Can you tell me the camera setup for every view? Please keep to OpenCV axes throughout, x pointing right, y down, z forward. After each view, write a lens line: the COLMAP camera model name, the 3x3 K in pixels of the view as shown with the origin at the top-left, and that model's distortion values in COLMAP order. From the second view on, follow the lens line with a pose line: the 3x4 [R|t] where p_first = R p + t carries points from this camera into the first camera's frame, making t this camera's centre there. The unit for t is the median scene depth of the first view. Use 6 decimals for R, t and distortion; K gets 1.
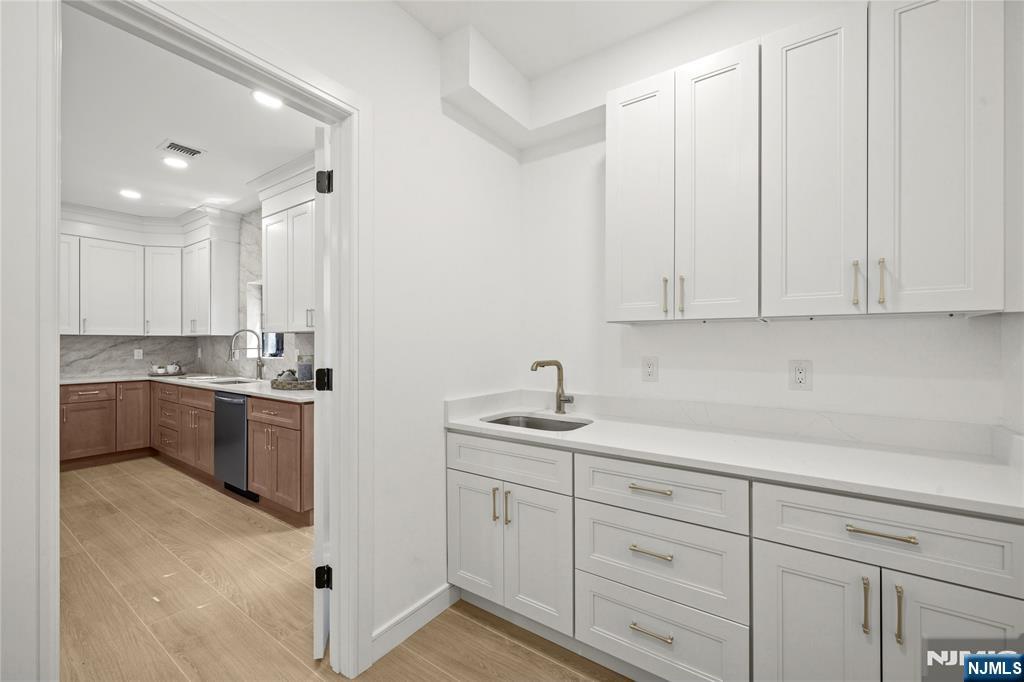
lens RADIAL K [[418.5, 0, 510.1], [0, 418.5, 343.1], [0, 0, 1]] dist [0.000029, -0.000019]
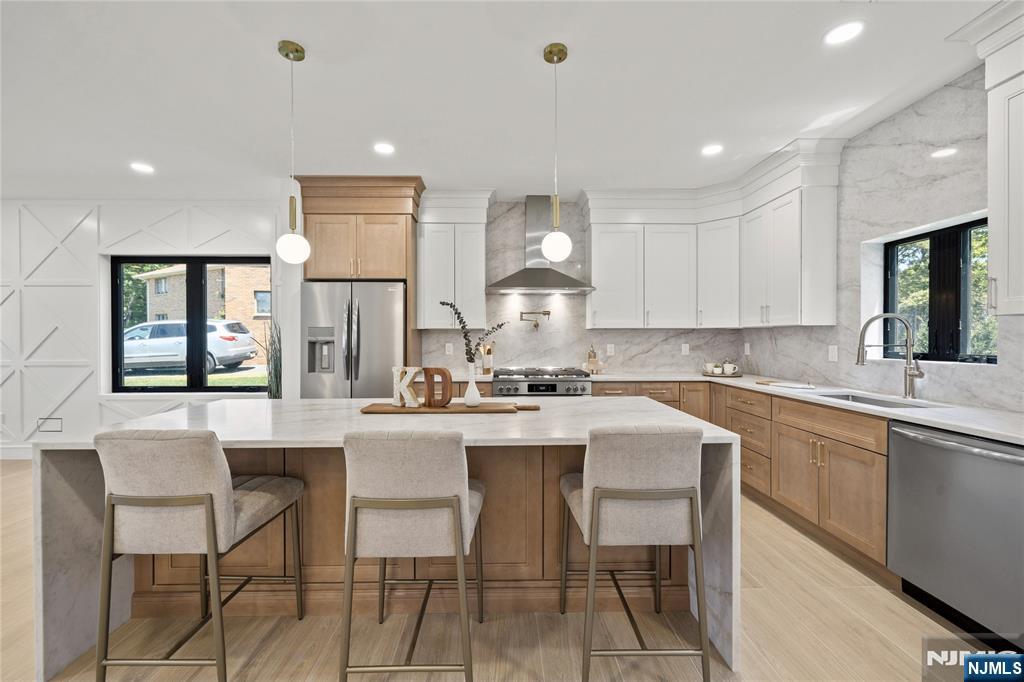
lens RADIAL K [[427.5, 0, 511.4], [0, 427.5, 334.7], [0, 0, 1]] dist [0.023356, 0.000073]
pose [[0.598143, -0.006208, -0.801365, -0.407460], [0.004286, 0.999980, -0.004547, -0.002033], [0.801378, -0.000714, 0.598158, 0.170933]]
